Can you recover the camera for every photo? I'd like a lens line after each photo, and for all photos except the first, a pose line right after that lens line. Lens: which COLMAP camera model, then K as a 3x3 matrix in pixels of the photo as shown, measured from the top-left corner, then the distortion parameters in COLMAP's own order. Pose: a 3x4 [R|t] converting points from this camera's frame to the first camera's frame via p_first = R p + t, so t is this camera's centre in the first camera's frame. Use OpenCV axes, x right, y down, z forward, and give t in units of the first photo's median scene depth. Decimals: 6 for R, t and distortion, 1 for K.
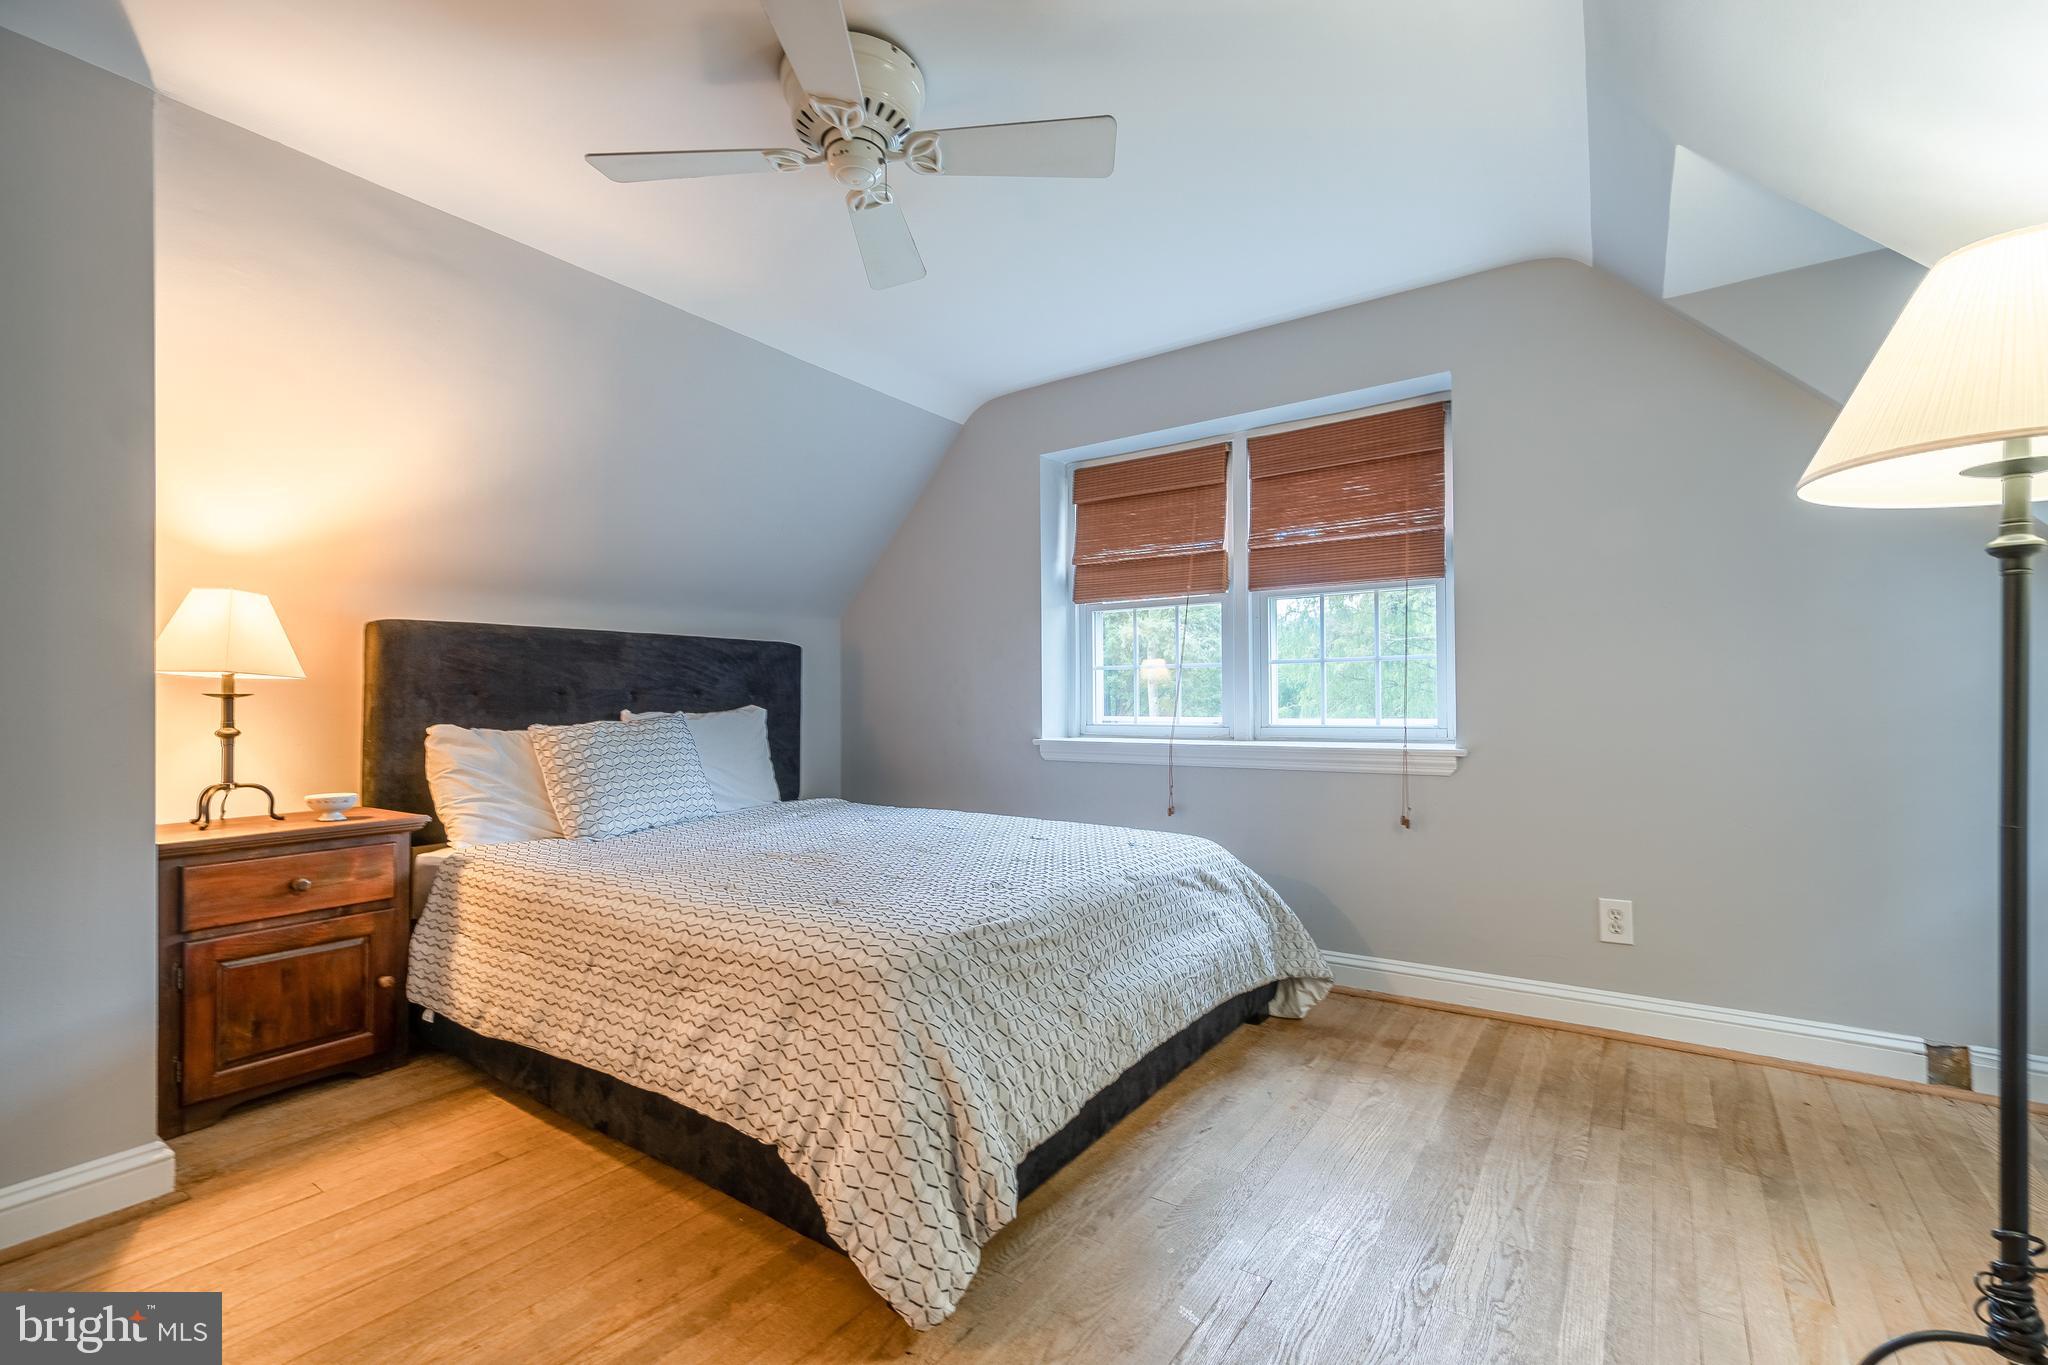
lens RADIAL K [[891.4, 0, 1027.8], [0, 891.4, 692.3], [0, 0, 1]] dist [0.000427, 0.000492]
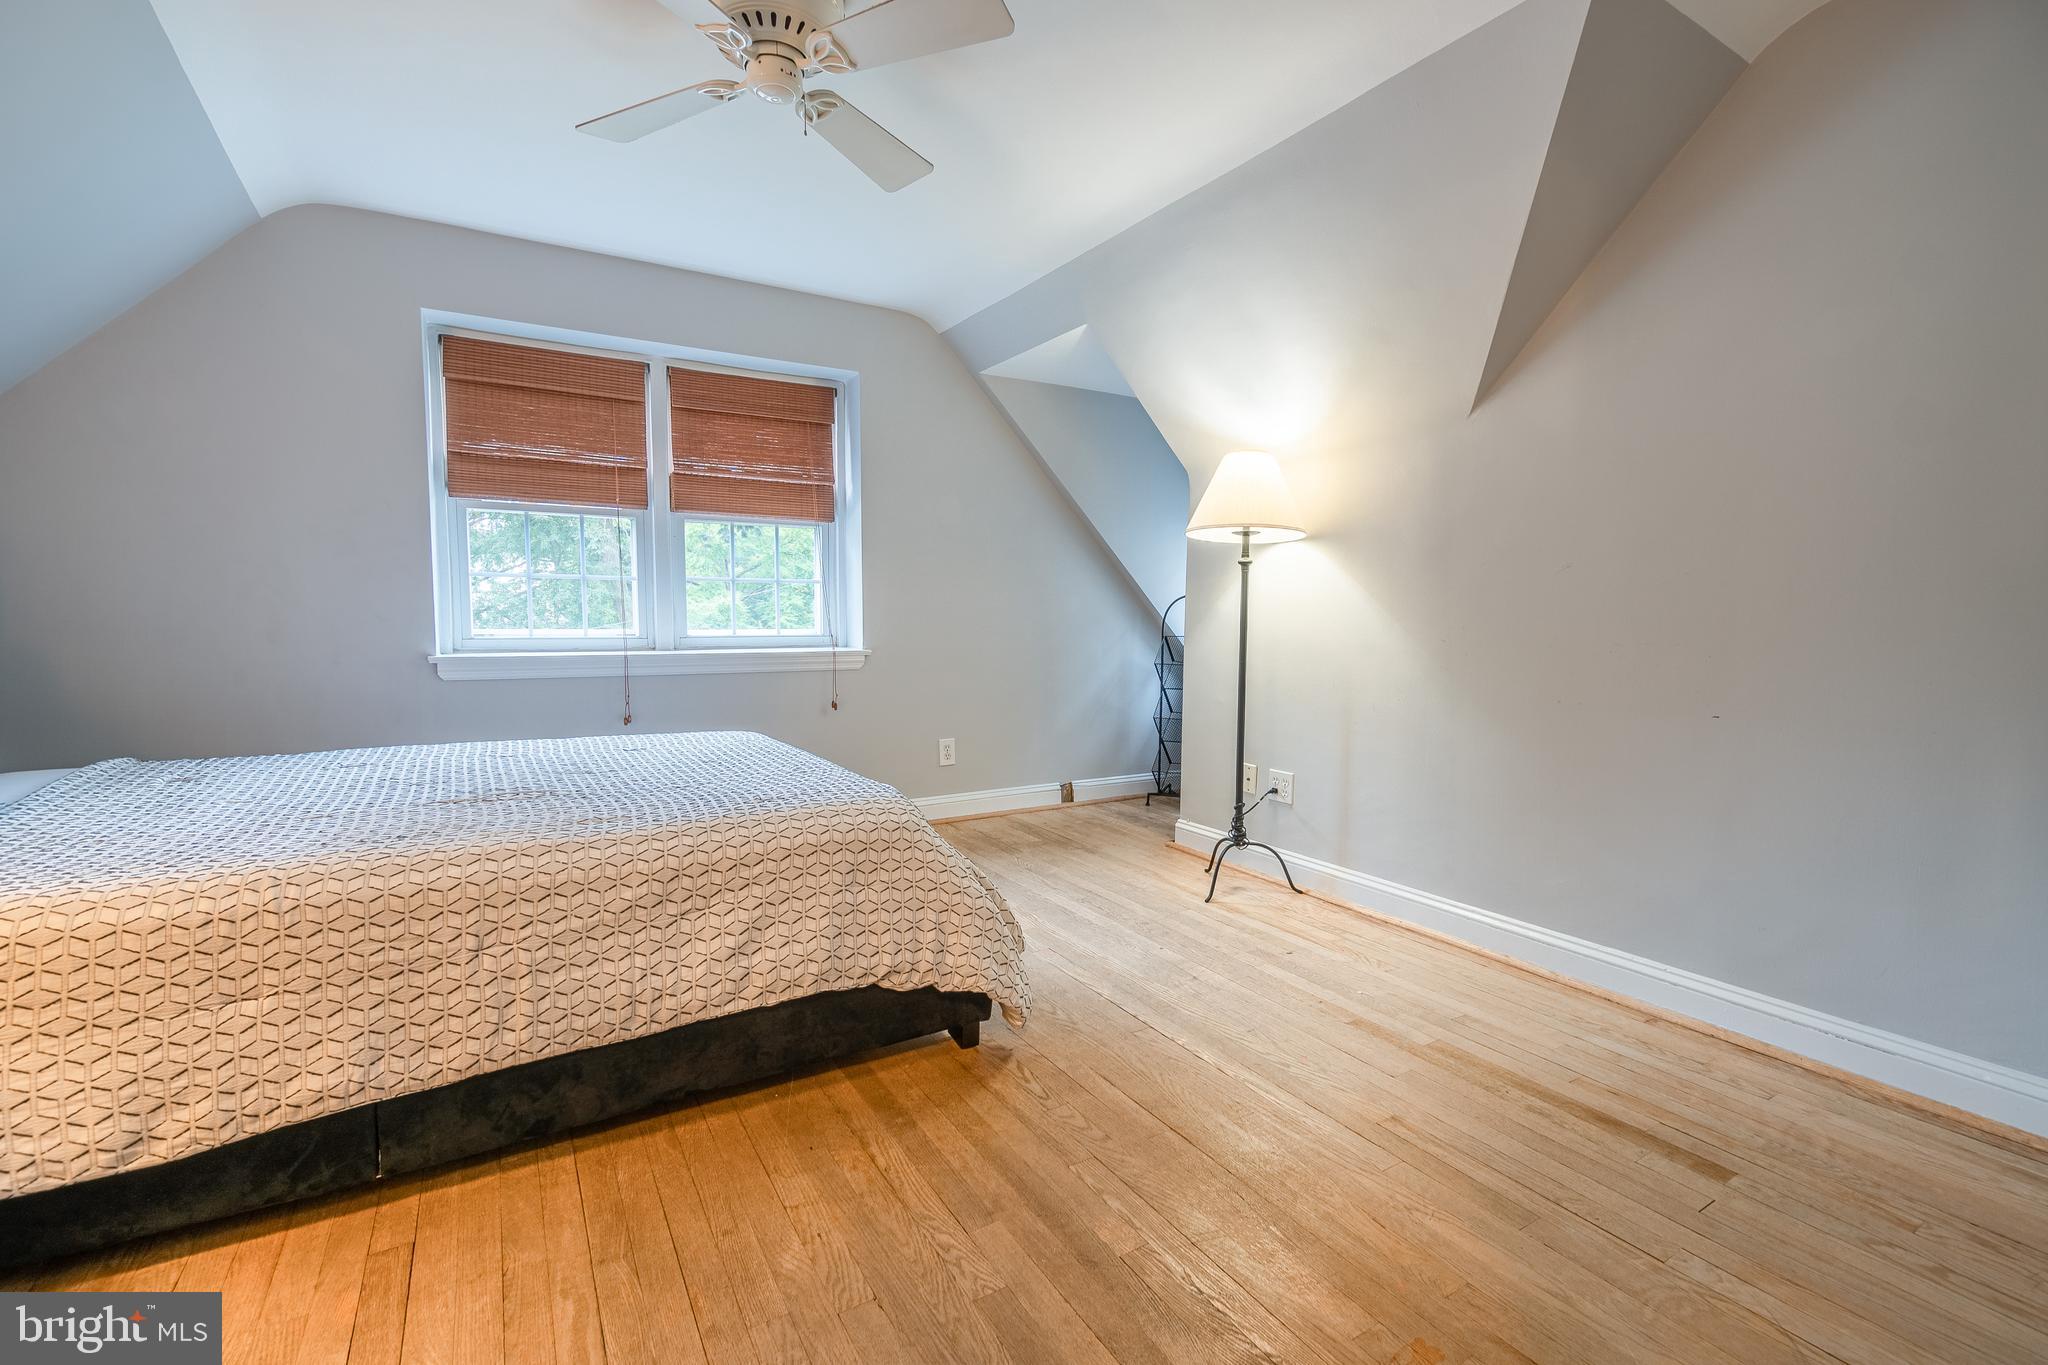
lens RADIAL K [[891.4, 0, 1029.3], [0, 891.4, 686.8], [0, 0, 1]] dist [0.000427, 0.000492]
pose [[0.405276, -0.061998, 0.912090, -0.682836], [-0.016280, 0.997050, 0.075007, 0.011881], [-0.914049, -0.045247, 0.403071, 0.189564]]
